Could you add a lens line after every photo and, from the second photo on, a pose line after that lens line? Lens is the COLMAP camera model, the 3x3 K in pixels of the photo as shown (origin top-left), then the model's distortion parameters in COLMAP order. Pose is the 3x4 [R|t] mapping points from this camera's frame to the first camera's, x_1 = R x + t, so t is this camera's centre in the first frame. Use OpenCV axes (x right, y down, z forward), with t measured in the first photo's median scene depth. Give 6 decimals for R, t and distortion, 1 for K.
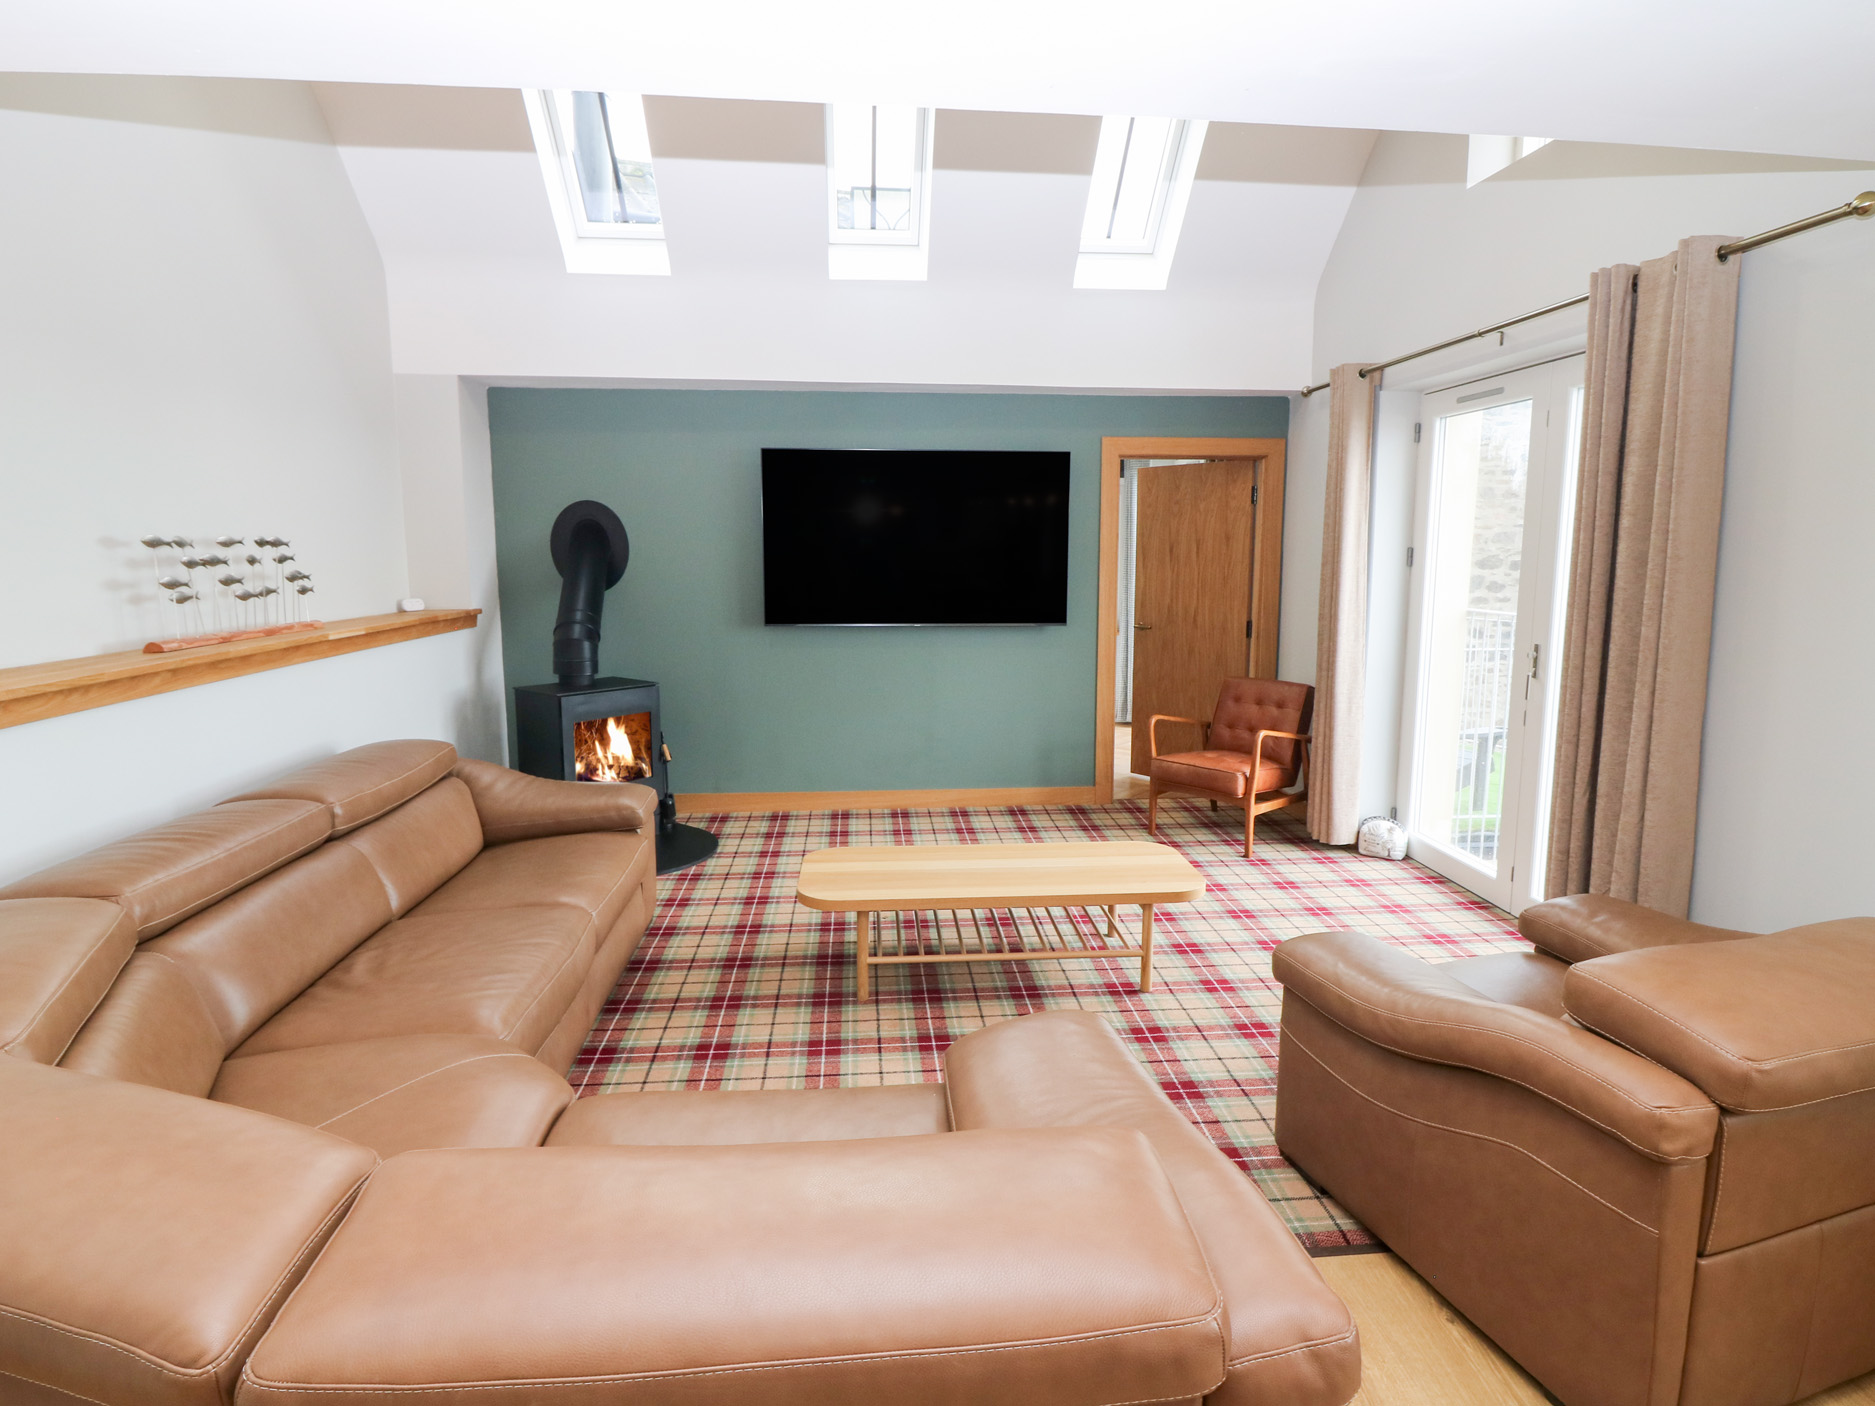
lens RADIAL K [[1039.8, 0, 953.4], [0, 1039.8, 682.1], [0, 0, 1]] dist [-0.000269, 0.000615]
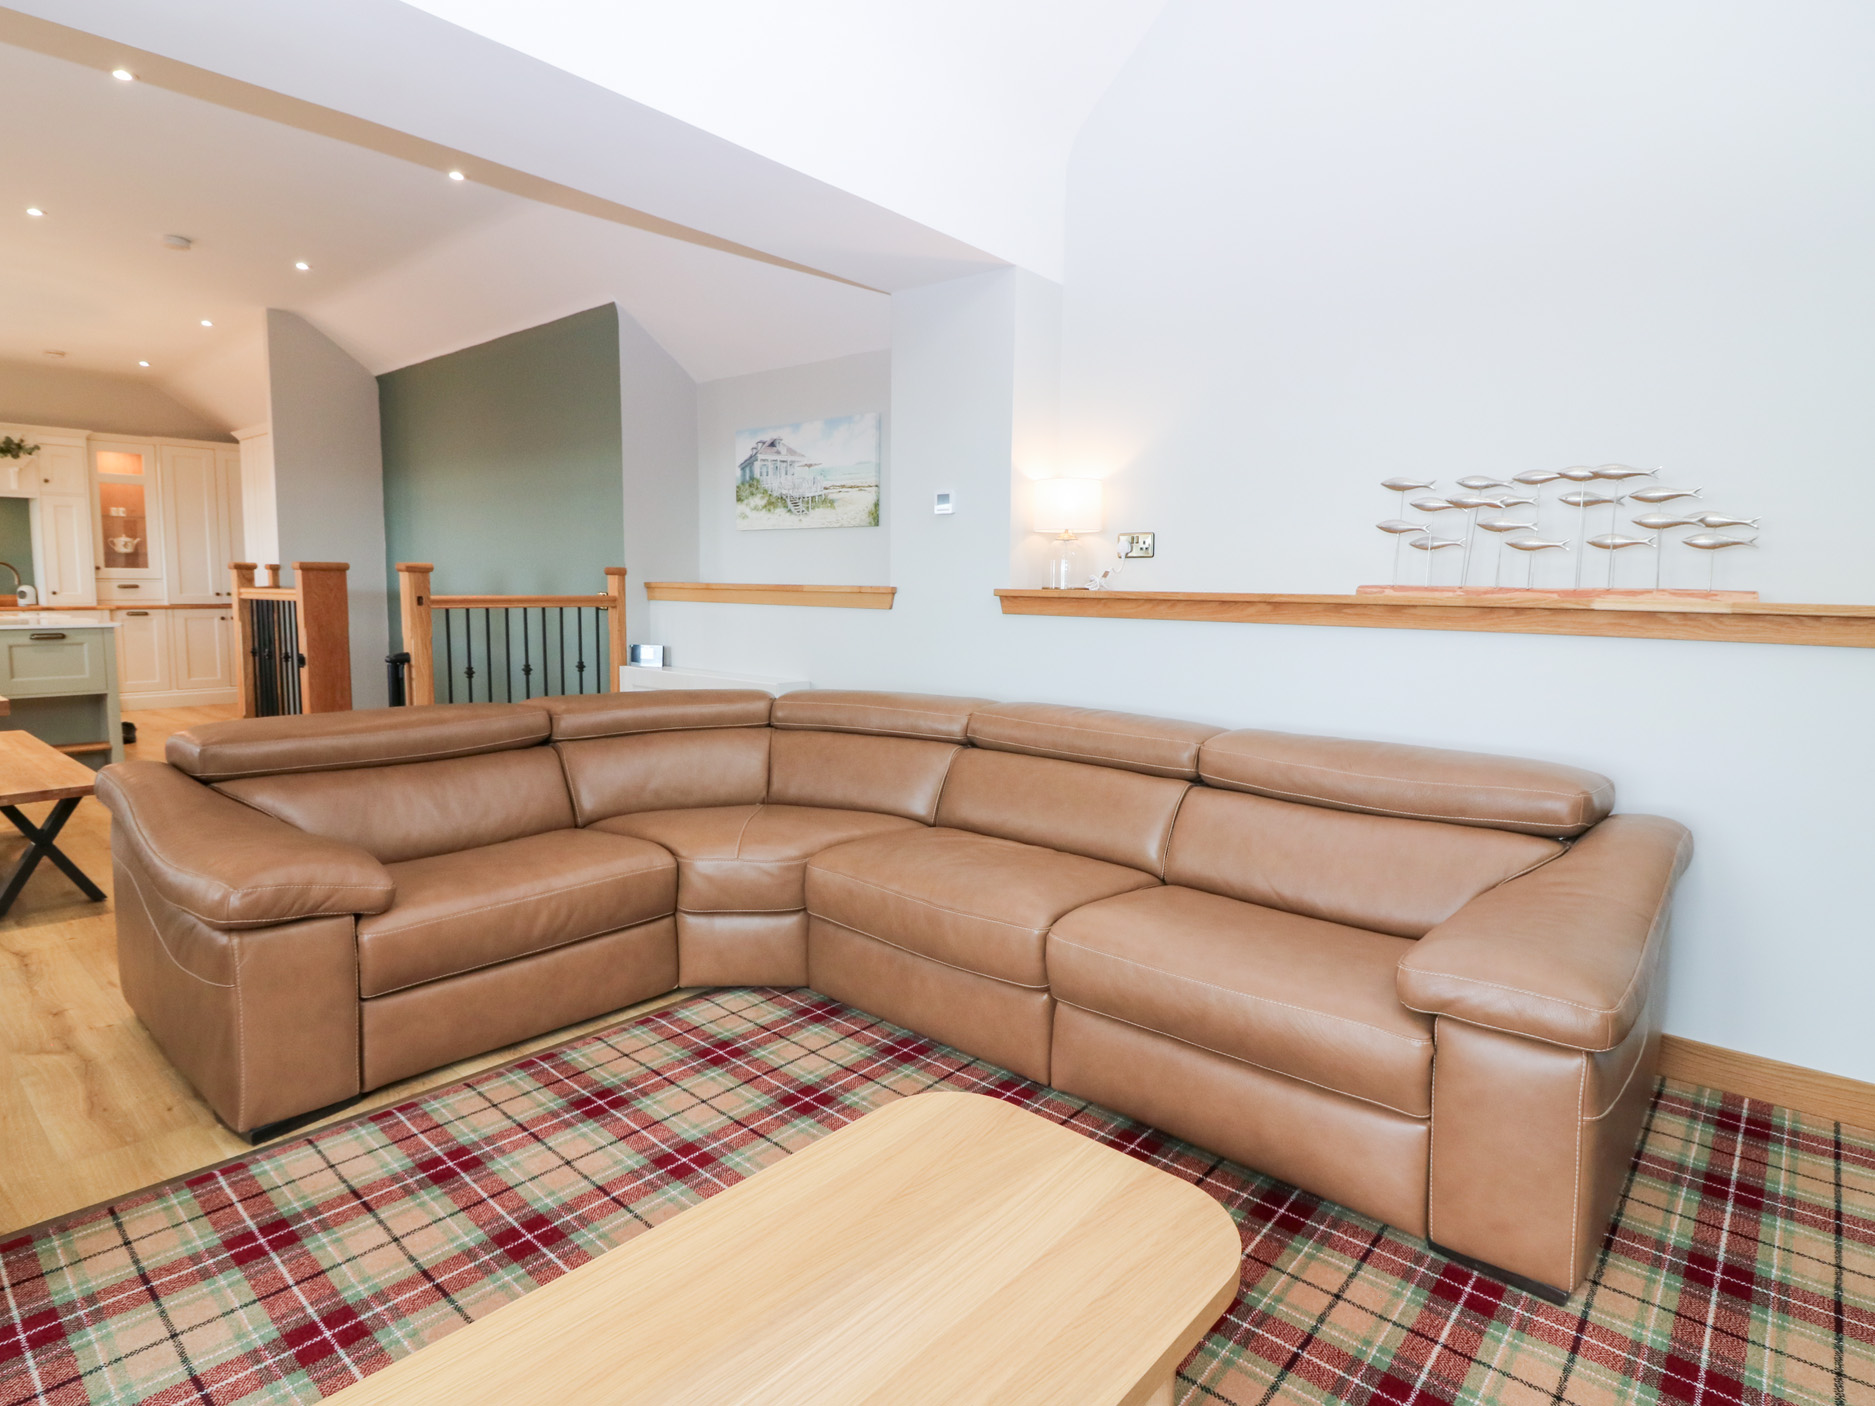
lens RADIAL K [[1010.4, 0, 947.9], [0, 1010.4, 686.0], [0, 0, 1]] dist [0.000767, -0.015049]
pose [[-0.718181, 0.059528, -0.693305, 0.123592], [-0.106944, 0.975055, 0.194501, -0.053677], [0.687589, 0.213832, -0.693900, 0.838462]]
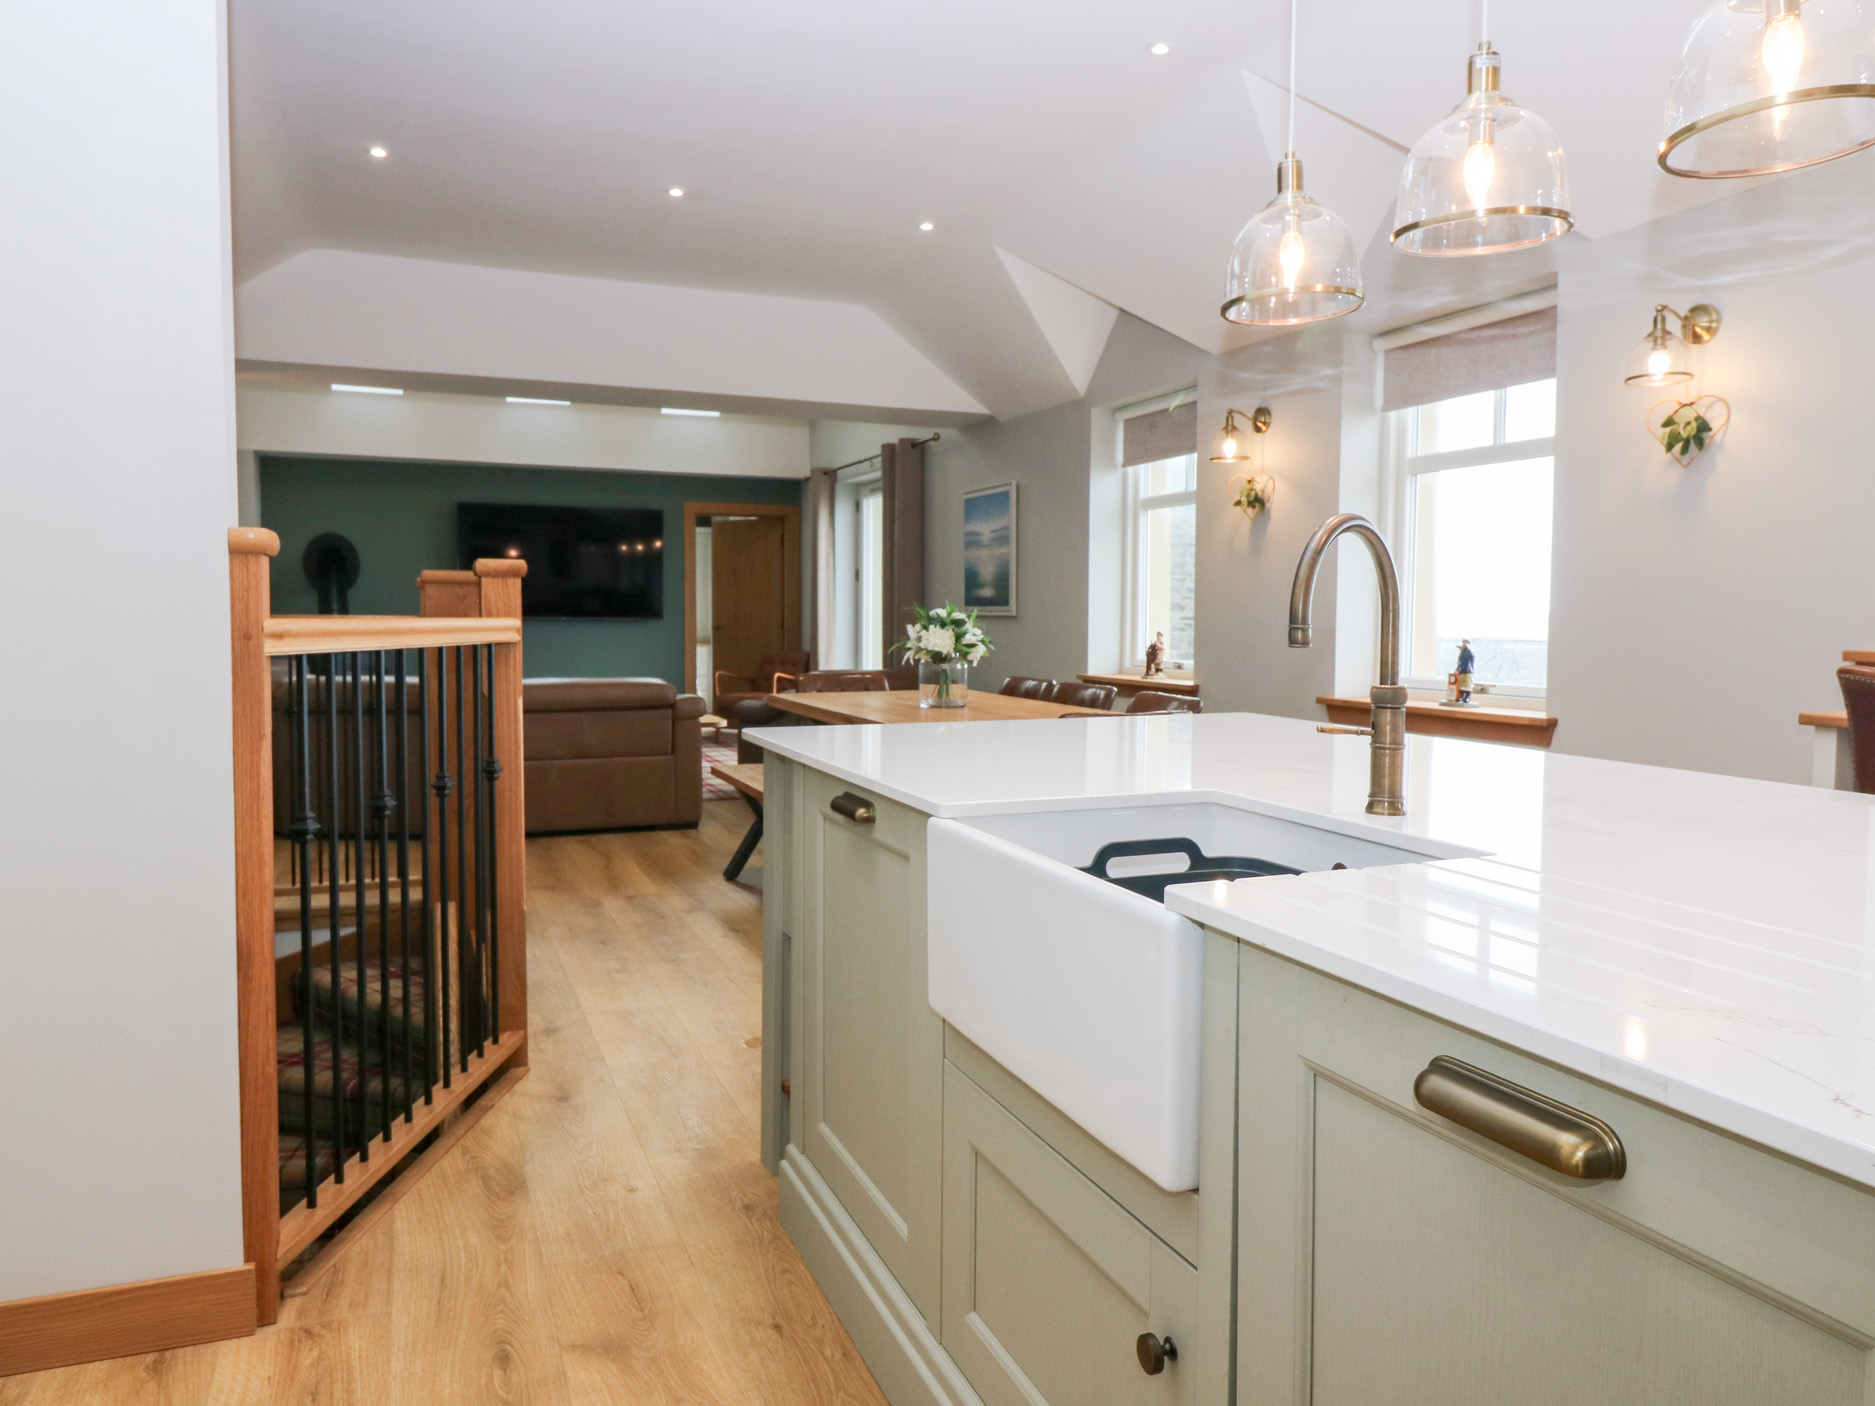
lens RADIAL K [[1301.1, 0, 937.5], [0, 1301.1, 703.0], [0, 0, 1]] dist [-0.009033, -0.003924]
pose [[0.953845, -0.016147, 0.299866, -0.104926], [0.034789, 0.997772, -0.056932, 0.240186], [-0.298279, 0.064736, 0.952281, -1.201593]]
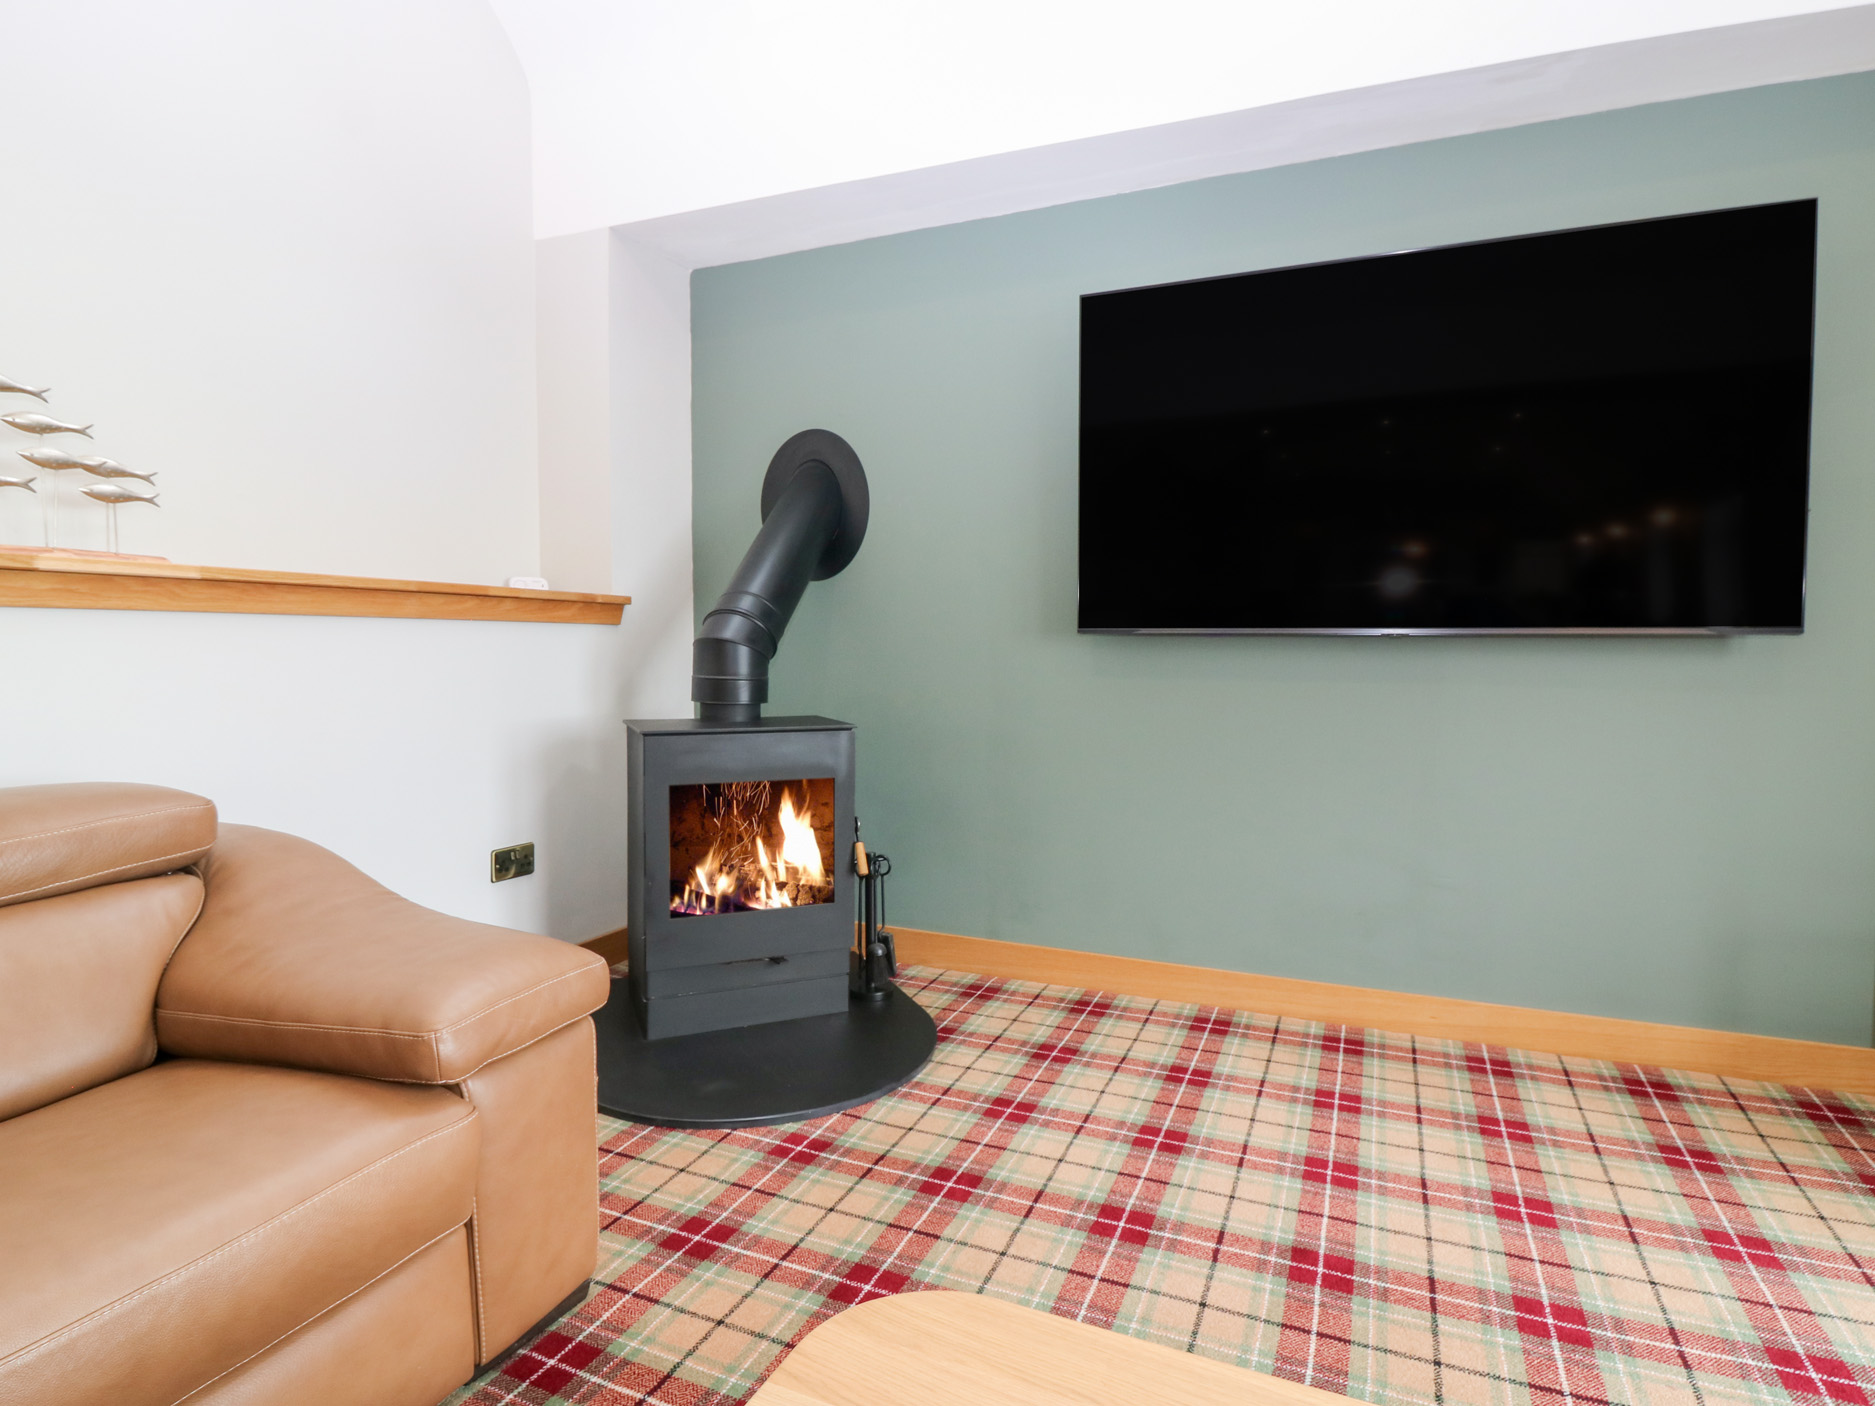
lens RADIAL K [[1010.4, 0, 947.9], [0, 1010.4, 686.0], [0, 0, 1]] dist [0.000767, -0.015049]
pose [[0.880204, 0.019702, -0.474186, 0.003453], [-0.062325, 0.995284, -0.074338, 0.015896], [0.470485, 0.094986, 0.877281, 0.563547]]
